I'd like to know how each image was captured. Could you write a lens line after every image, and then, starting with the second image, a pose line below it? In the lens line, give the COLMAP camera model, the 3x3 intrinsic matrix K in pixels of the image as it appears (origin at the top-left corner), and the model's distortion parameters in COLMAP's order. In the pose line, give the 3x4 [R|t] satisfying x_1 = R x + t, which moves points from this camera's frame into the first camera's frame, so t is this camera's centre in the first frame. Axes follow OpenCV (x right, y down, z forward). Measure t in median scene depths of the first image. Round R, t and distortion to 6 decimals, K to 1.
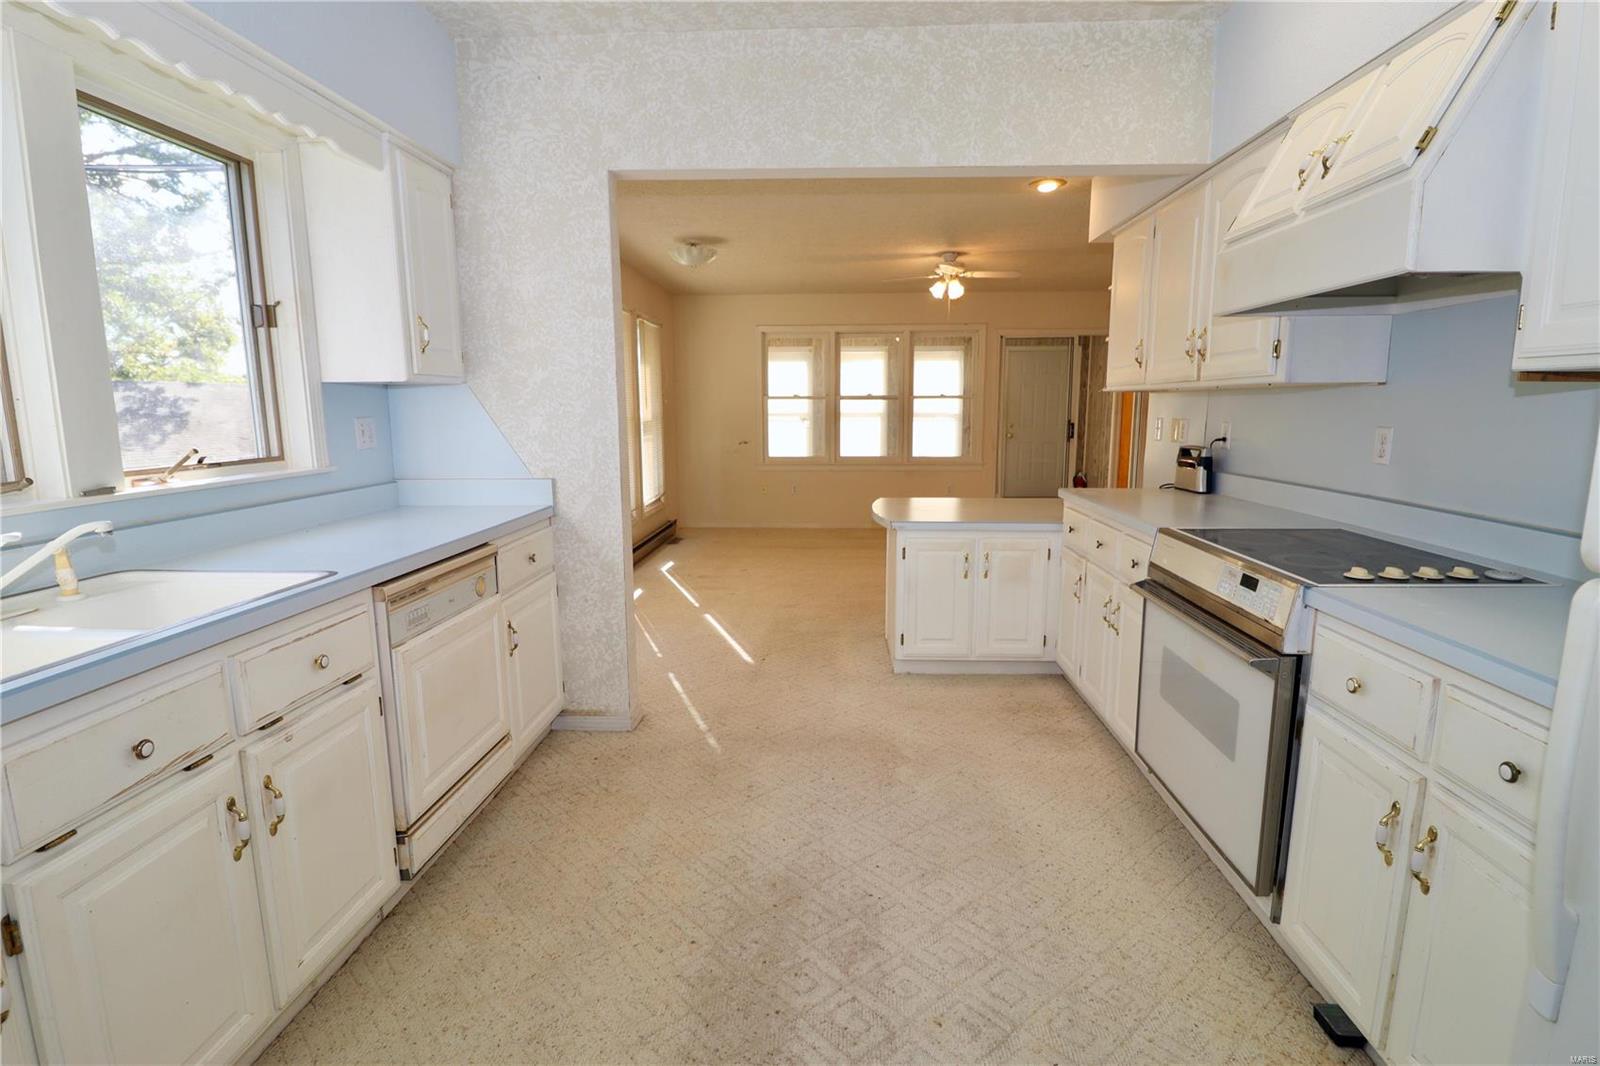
lens RADIAL K [[776.1, 0, 803.6], [0, 776.1, 528.2], [0, 0, 1]] dist [-0.001161, -0.010572]
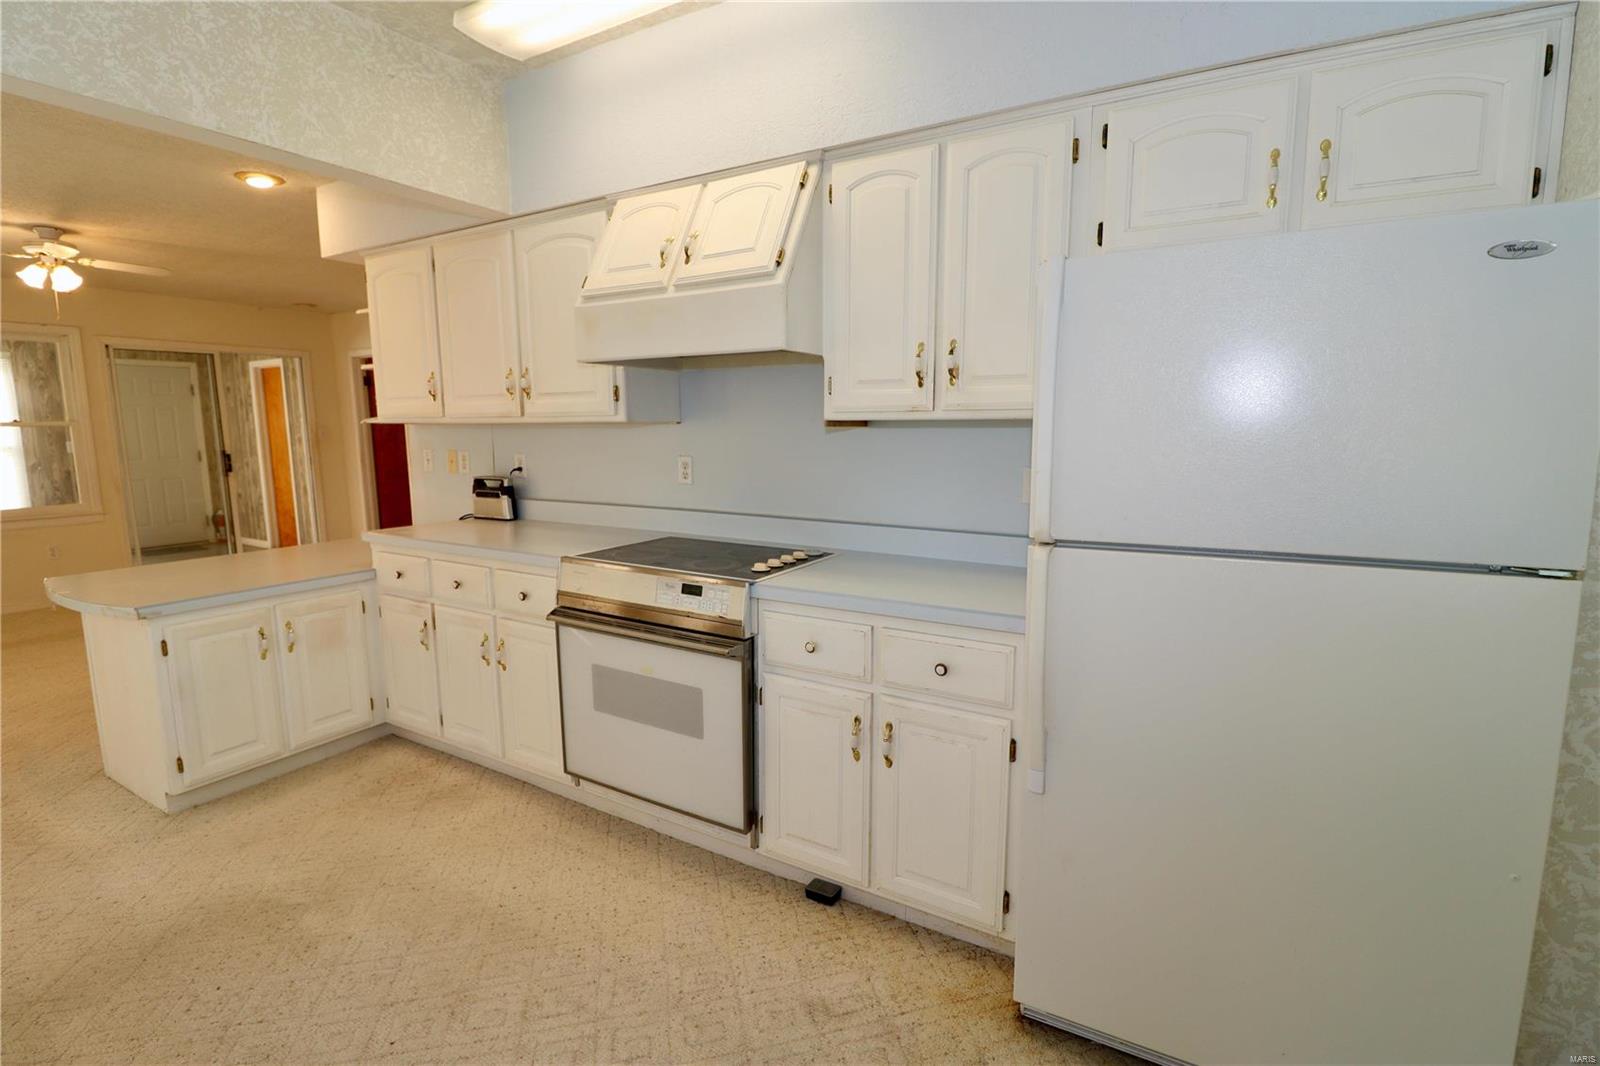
lens RADIAL K [[745.4, 0, 795.0], [0, 745.4, 532.6], [0, 0, 1]] dist [0.000111, -0.012184]
pose [[0.471102, -0.123864, 0.873339, -0.273524], [0.138791, 0.988168, 0.065283, -0.055837], [-0.871091, 0.090456, 0.482719, 0.224740]]
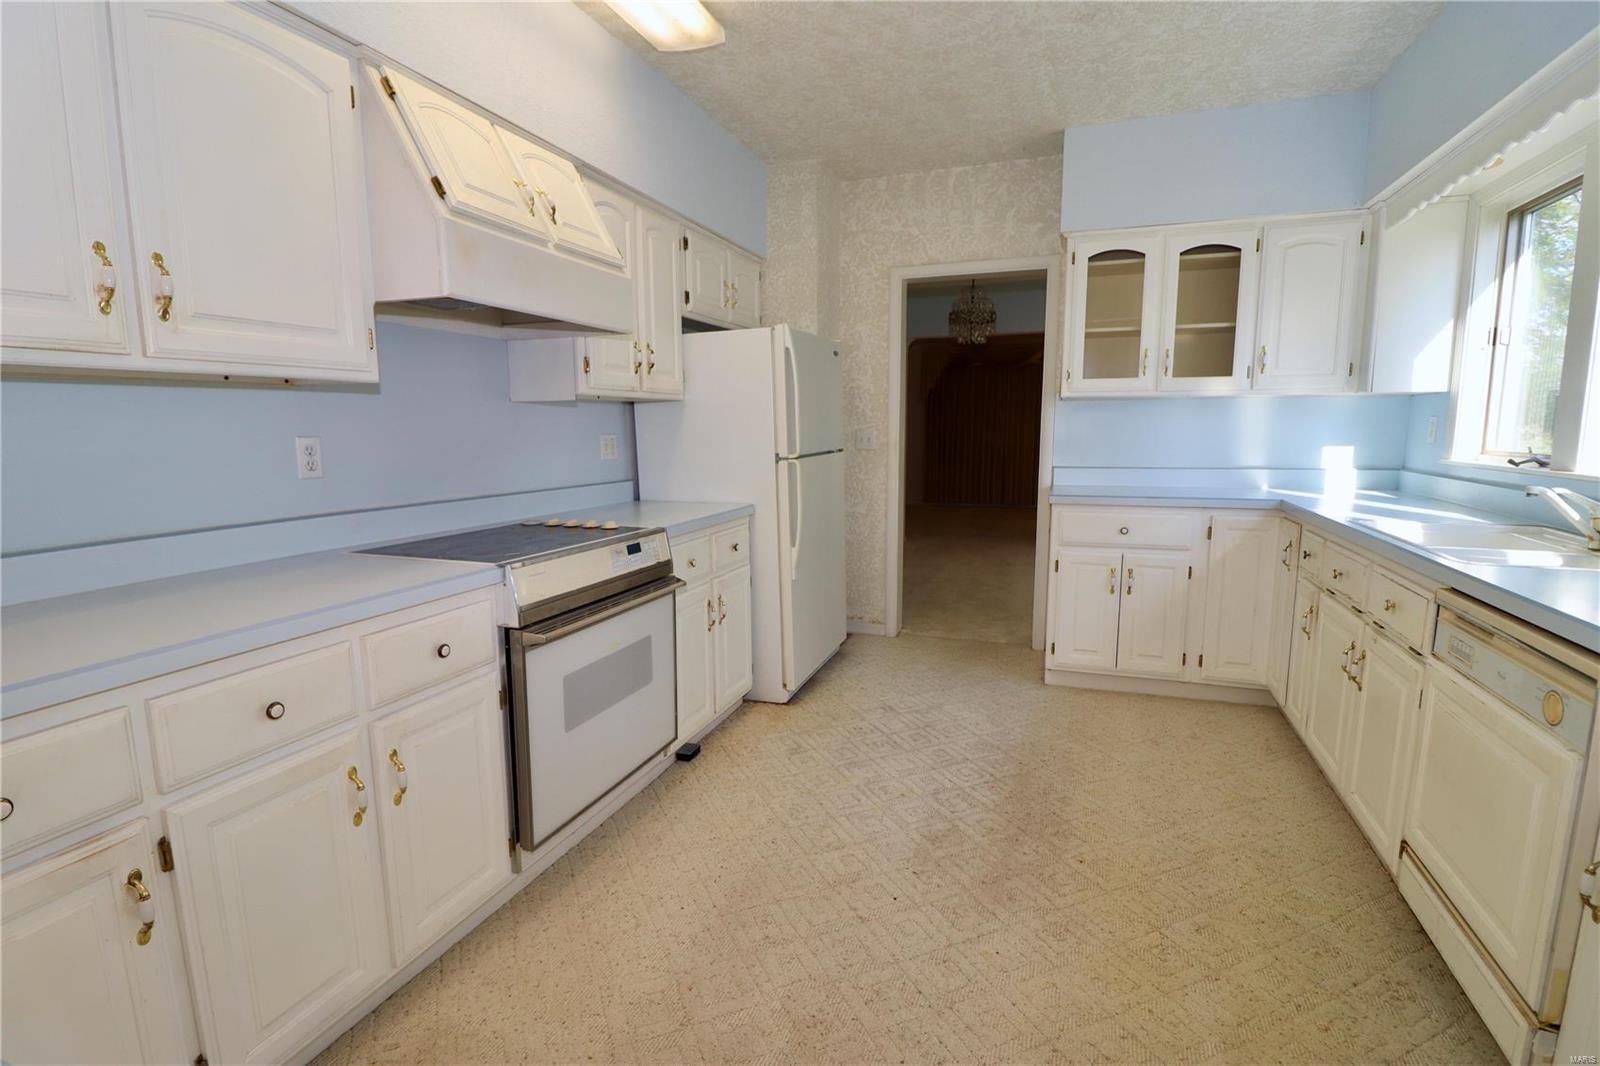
lens RADIAL K [[745.4, 0, 795.0], [0, 745.4, 532.6], [0, 0, 1]] dist [0.000111, -0.012184]
pose [[-0.952087, -0.035144, 0.303802, -0.043144], [0.056398, 0.956162, 0.287355, -0.229897], [-0.300582, 0.290721, -0.908368, 1.576334]]
